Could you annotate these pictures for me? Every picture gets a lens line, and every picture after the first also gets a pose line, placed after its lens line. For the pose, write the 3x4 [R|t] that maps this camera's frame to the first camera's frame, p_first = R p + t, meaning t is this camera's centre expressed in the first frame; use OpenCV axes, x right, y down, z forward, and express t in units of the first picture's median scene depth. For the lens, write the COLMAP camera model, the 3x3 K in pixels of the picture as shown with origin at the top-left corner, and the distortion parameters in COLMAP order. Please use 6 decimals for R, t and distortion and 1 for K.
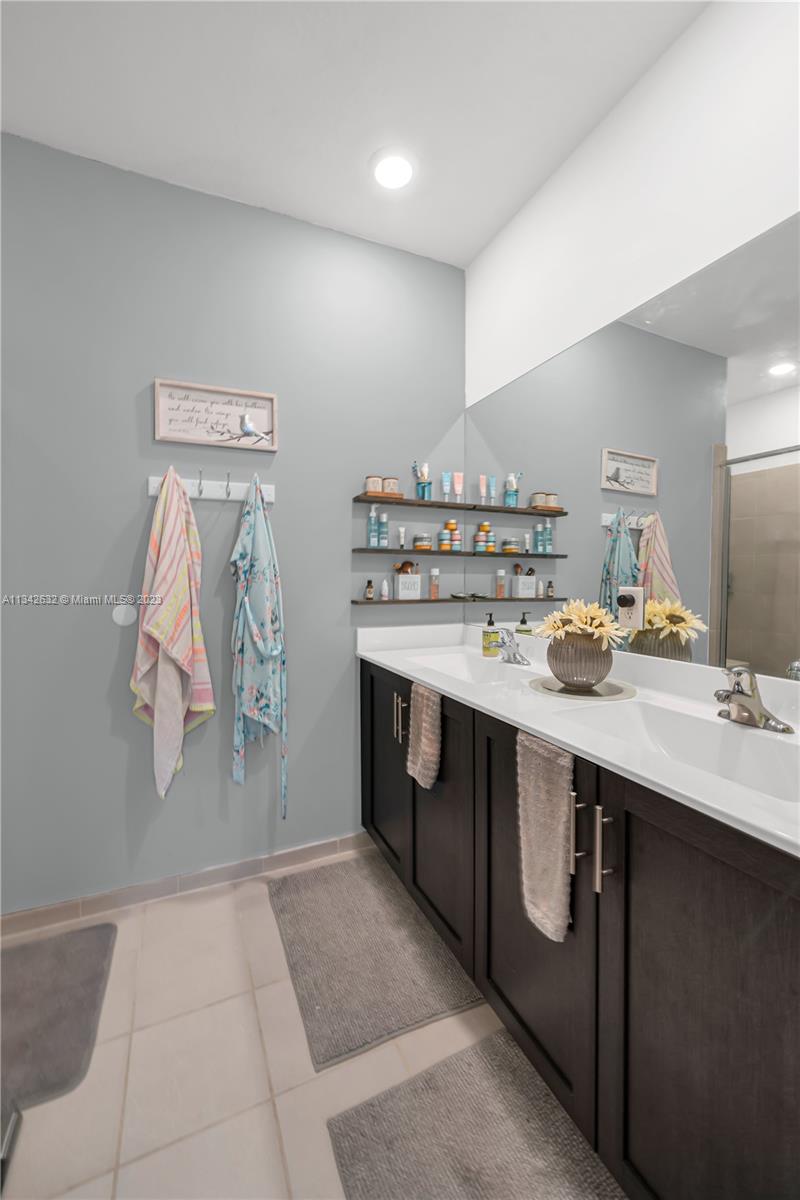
lens RADIAL K [[527.2, 0, 414.0], [0, 527.2, 581.4], [0, 0, 1]] dist [-0.002624, 0.000443]
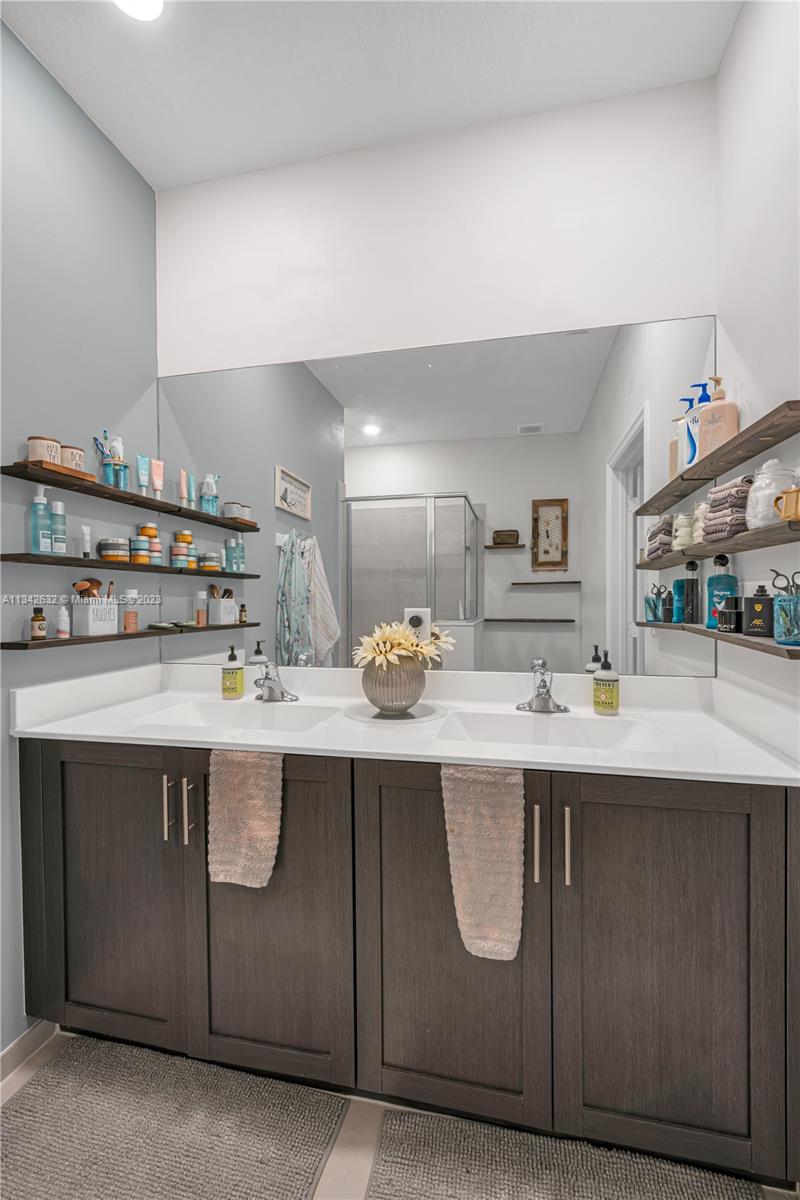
lens RADIAL K [[527.2, 0, 401.6], [0, 527.2, 598.9], [0, 0, 1]] dist [-0.002624, 0.000443]
pose [[0.558363, -0.007867, 0.829560, -0.379391], [0.014415, 0.999896, -0.000220, -0.006572], [-0.829472, 0.012080, 0.558418, 0.334857]]
